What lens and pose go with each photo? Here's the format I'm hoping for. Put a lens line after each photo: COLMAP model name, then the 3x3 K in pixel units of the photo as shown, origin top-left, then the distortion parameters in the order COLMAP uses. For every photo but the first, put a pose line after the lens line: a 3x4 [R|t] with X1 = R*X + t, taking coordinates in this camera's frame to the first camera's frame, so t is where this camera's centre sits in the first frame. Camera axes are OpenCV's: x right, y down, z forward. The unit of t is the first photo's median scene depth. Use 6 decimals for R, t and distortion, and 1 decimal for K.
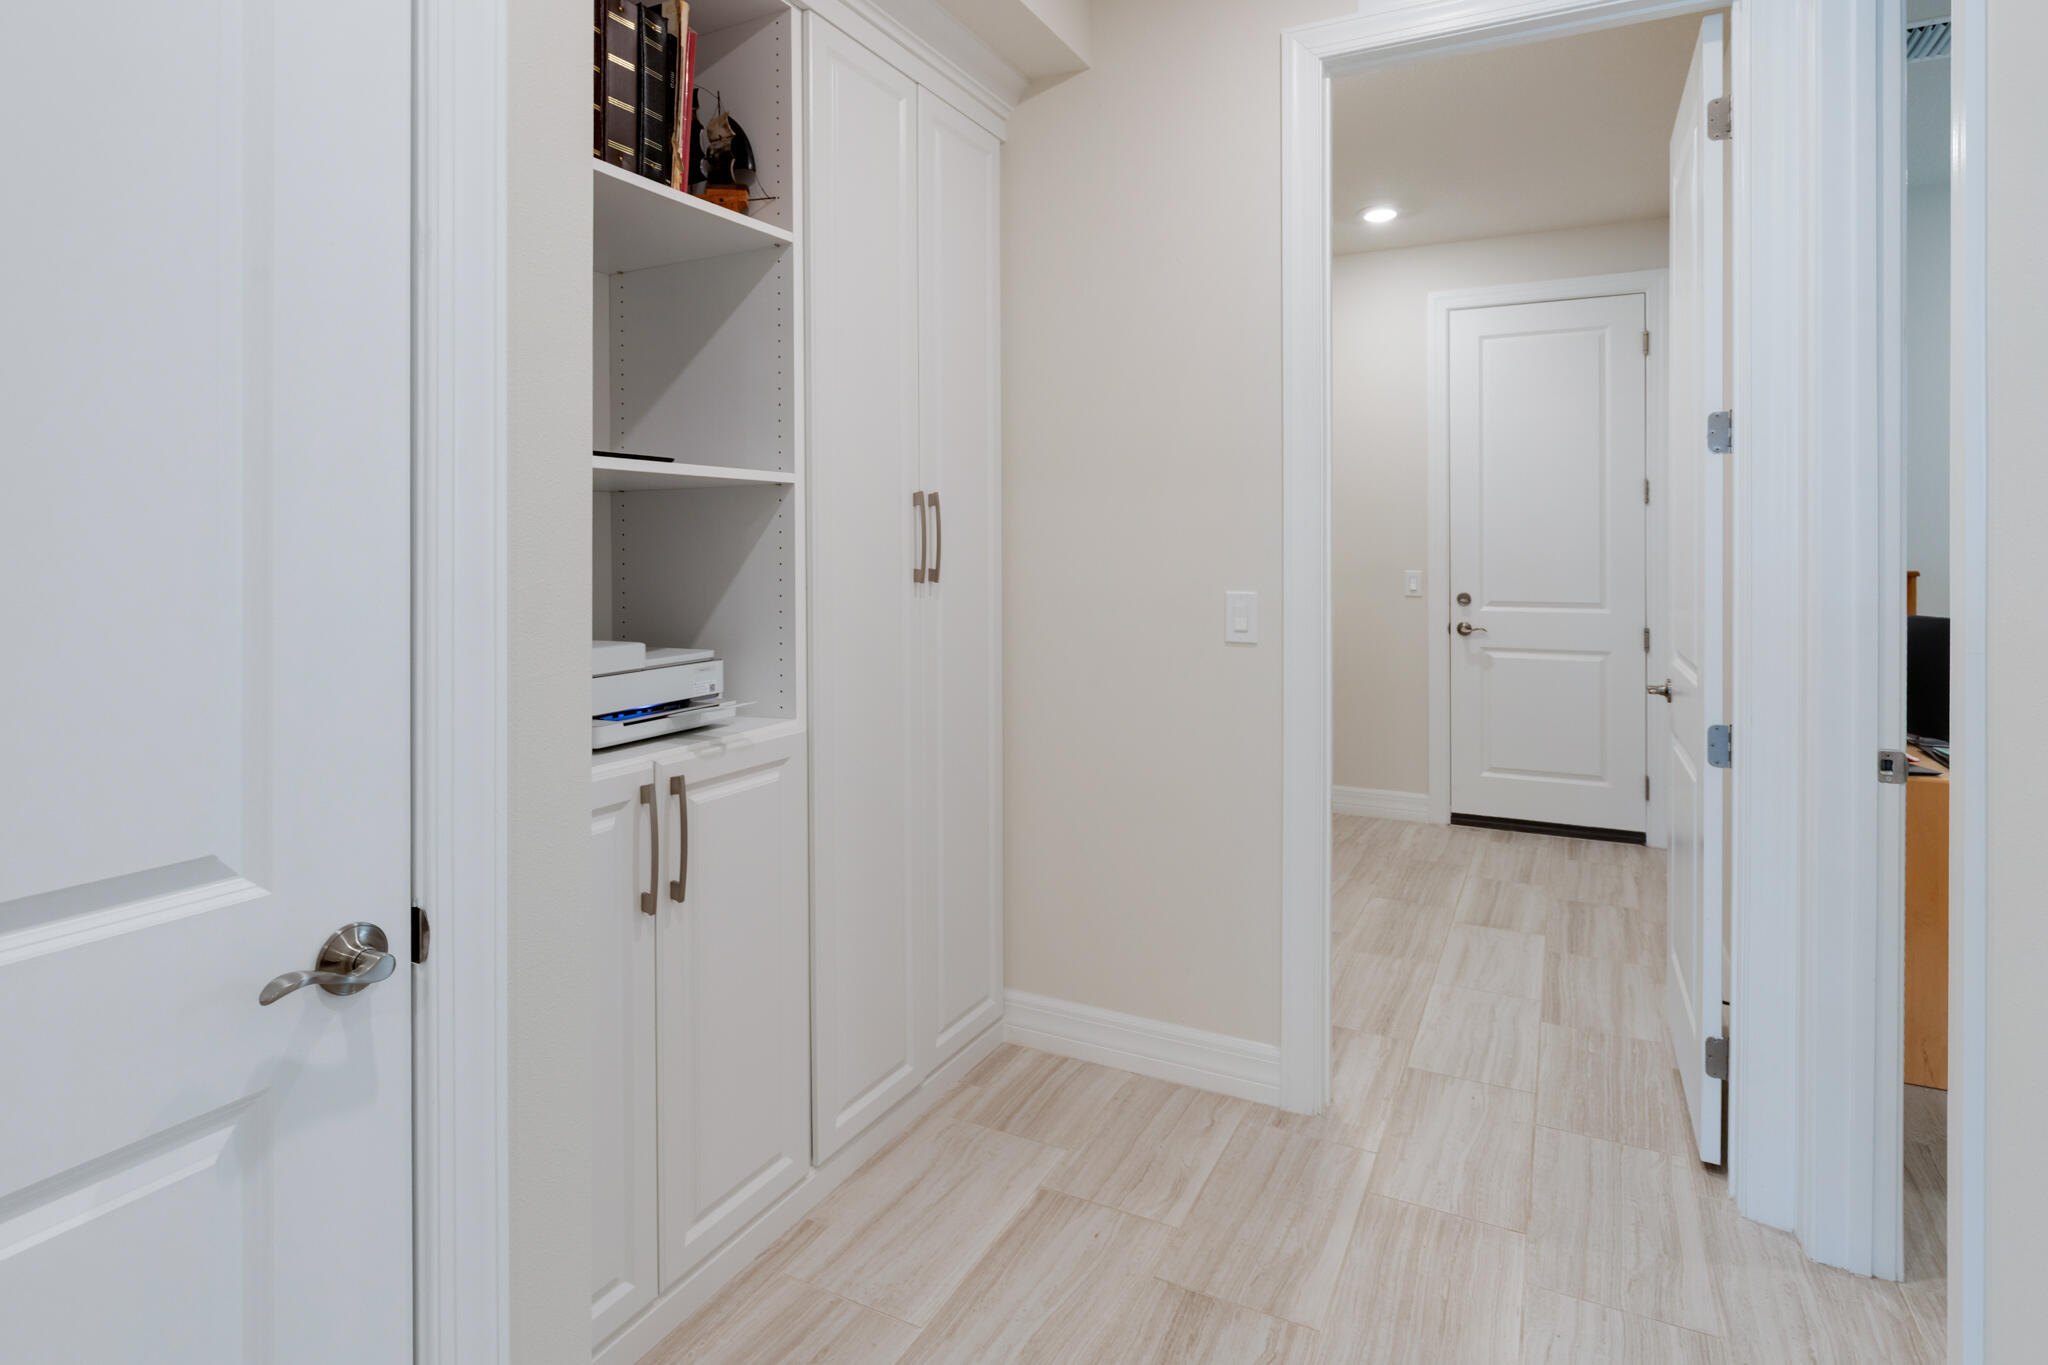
lens RADIAL K [[1087.3, 0, 1017.5], [0, 1087.3, 543.6], [0, 0, 1]] dist [-0.002134, -0.000673]
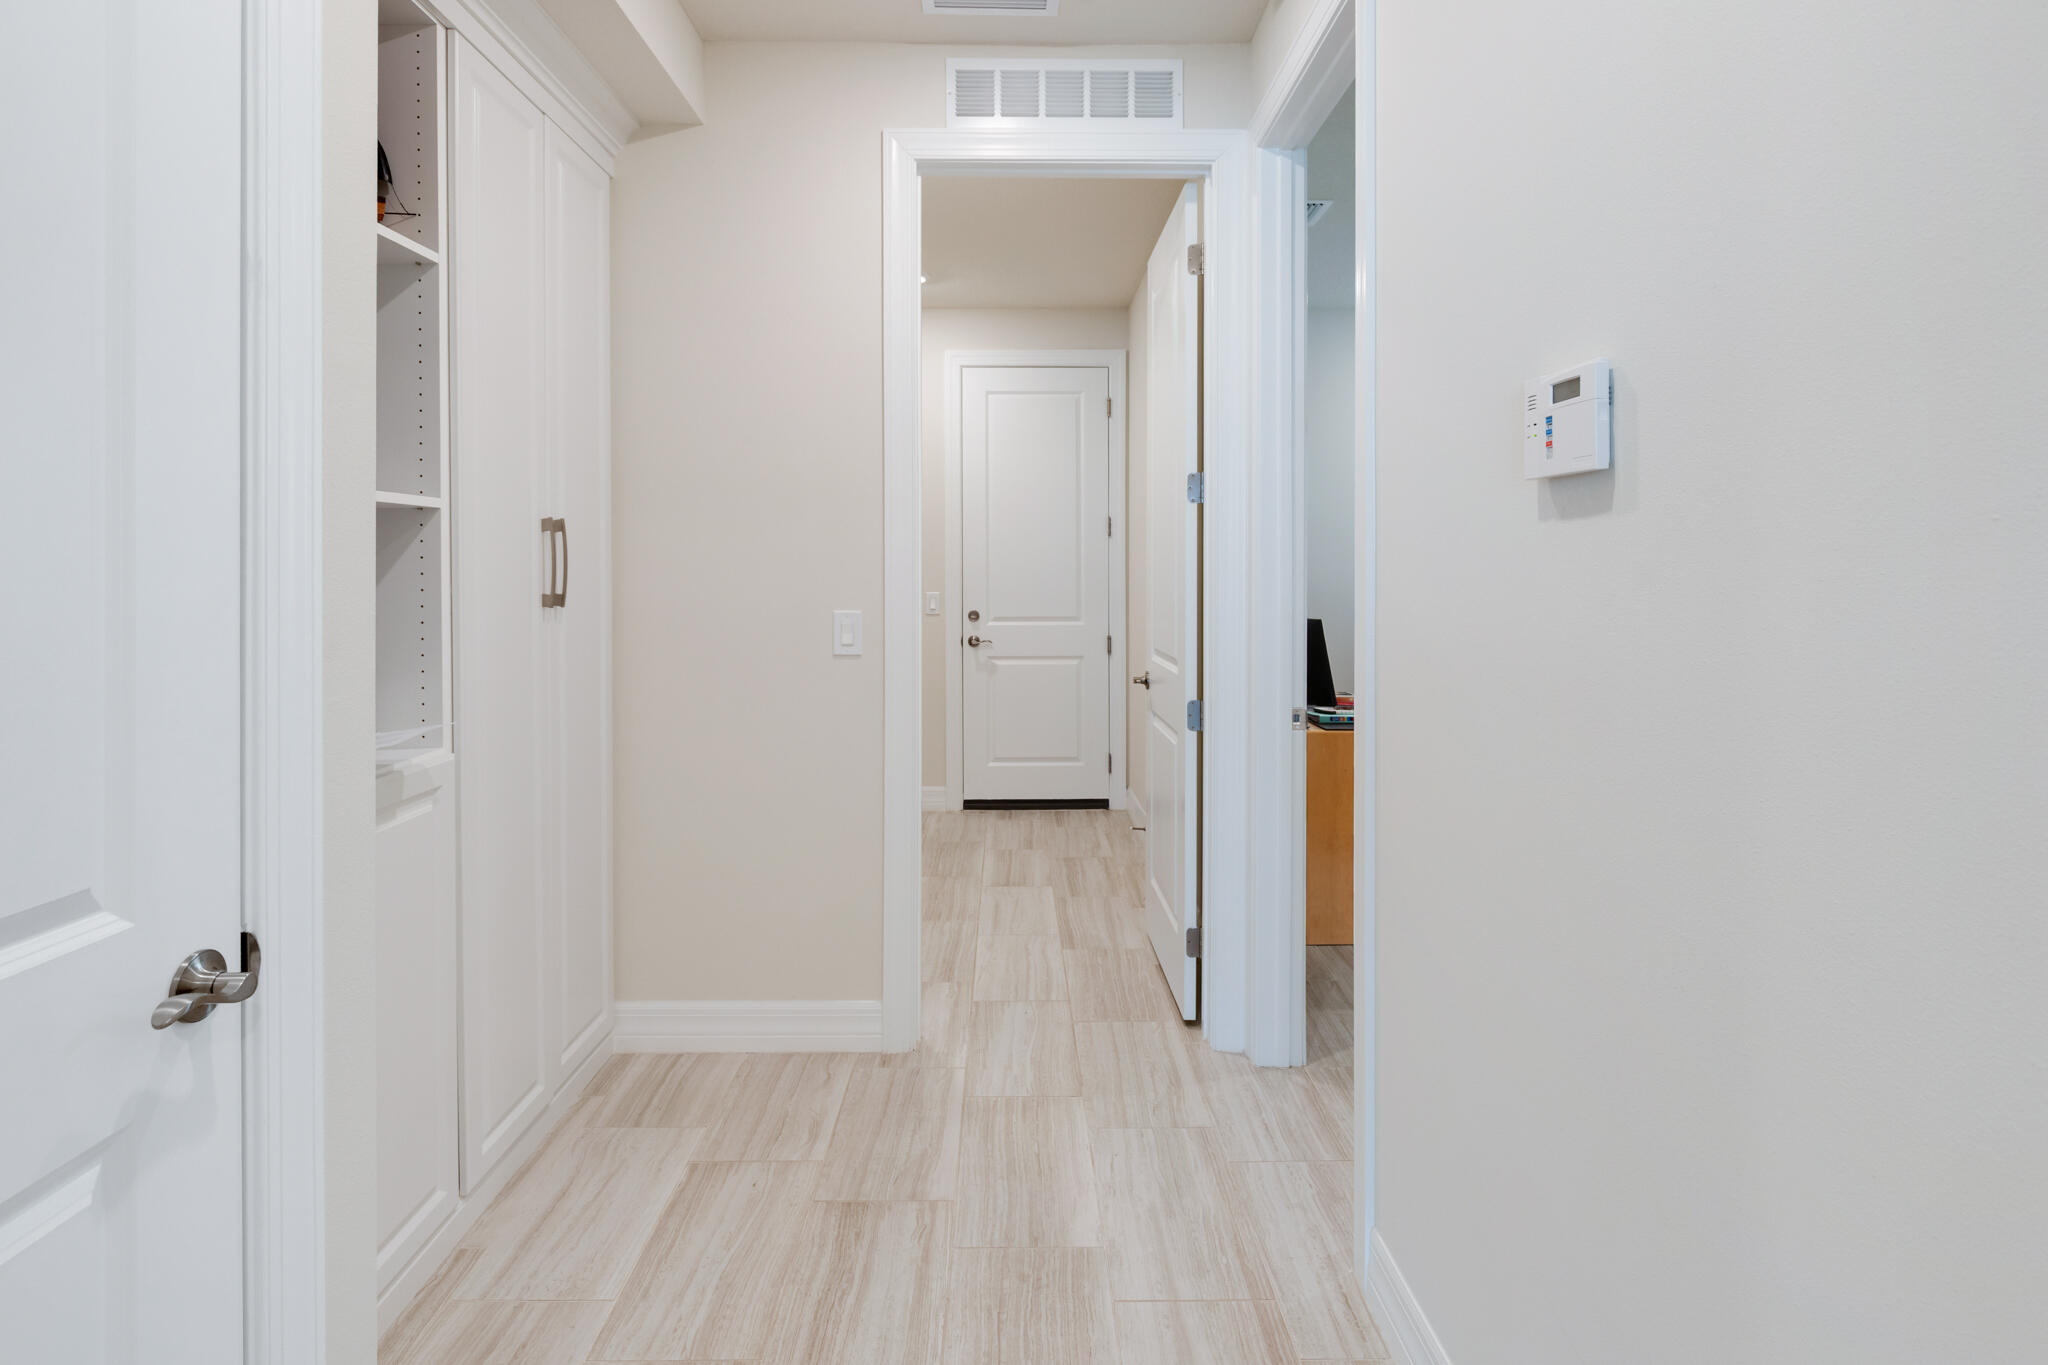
lens RADIAL K [[1078.8, 0, 1026.4], [0, 1078.8, 570.9], [0, 0, 1]] dist [-0.001173, -0.000780]
pose [[0.882521, -0.002295, 0.470268, -0.171222], [0.001109, 0.999995, 0.002798, -0.000763], [-0.470272, -0.001948, 0.882519, -0.097722]]
